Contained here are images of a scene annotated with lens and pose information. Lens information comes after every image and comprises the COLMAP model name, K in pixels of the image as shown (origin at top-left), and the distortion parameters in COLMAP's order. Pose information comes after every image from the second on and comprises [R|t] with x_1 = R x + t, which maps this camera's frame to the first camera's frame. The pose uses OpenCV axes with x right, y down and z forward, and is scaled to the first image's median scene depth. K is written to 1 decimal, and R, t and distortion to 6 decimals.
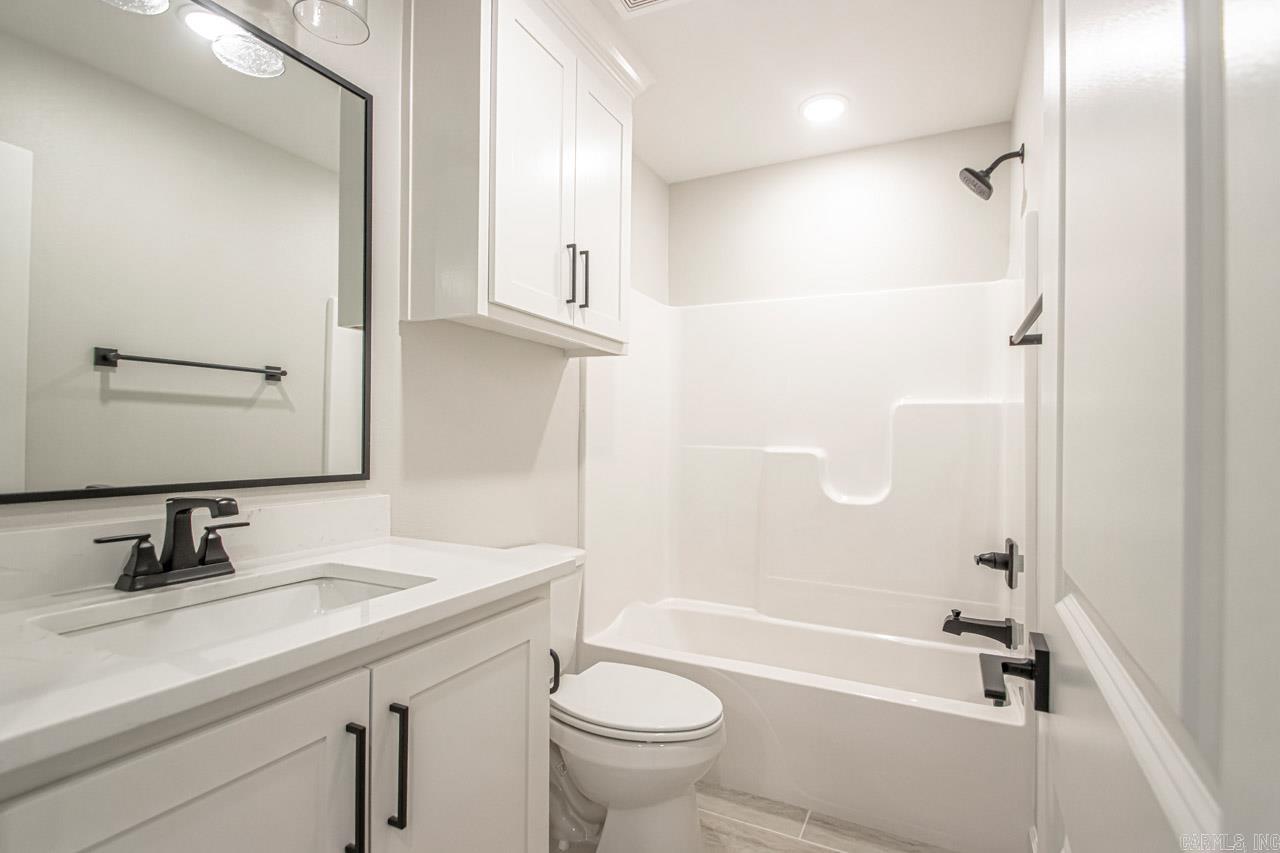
lens RADIAL K [[625.1, 0, 635.8], [0, 625.1, 433.6], [0, 0, 1]] dist [0.008155, -0.002248]
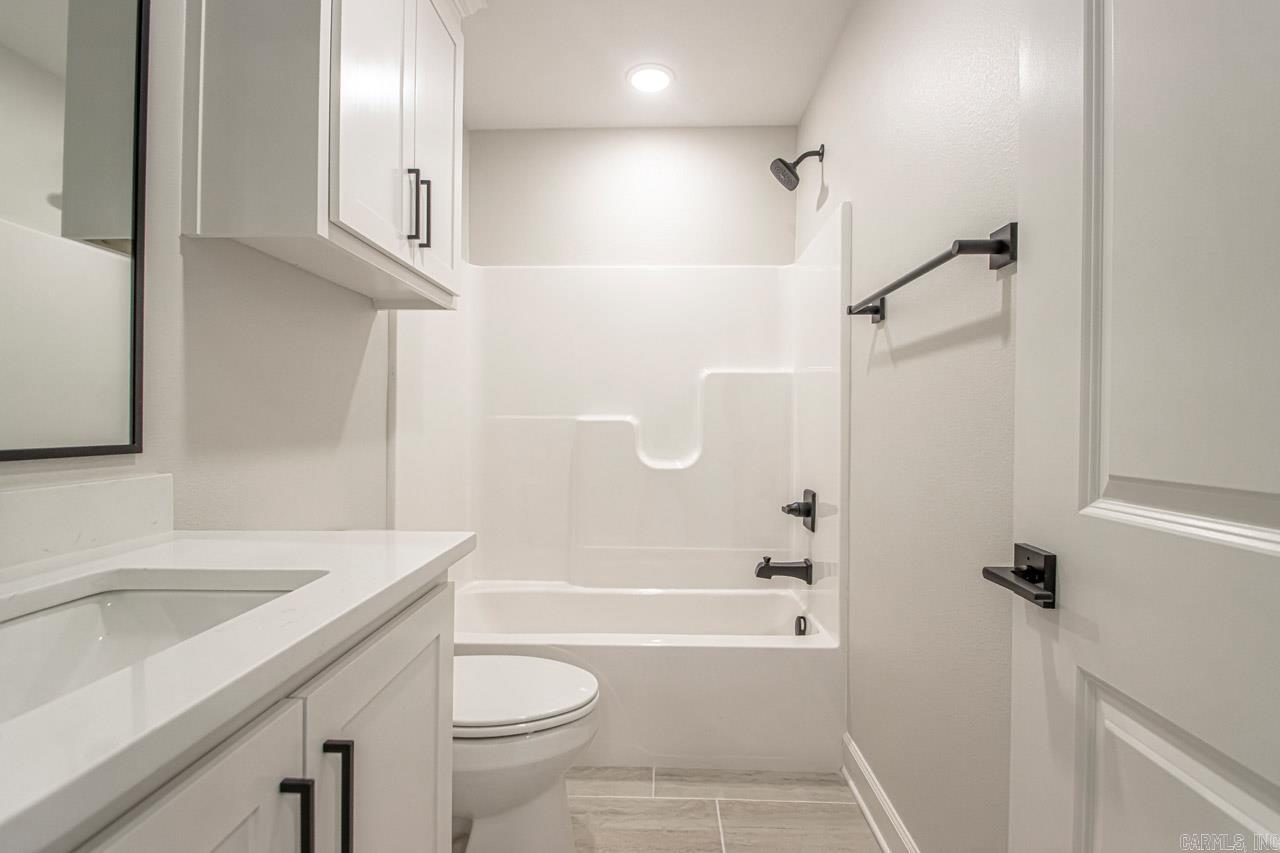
lens RADIAL K [[625.1, 0, 638.5], [0, 625.1, 421.3], [0, 0, 1]] dist [0.008155, -0.002248]
pose [[0.906927, -0.012533, 0.421101, -0.174682], [0.008737, 0.999902, 0.010943, 0.028764], [-0.421197, -0.006246, 0.906948, 0.095952]]
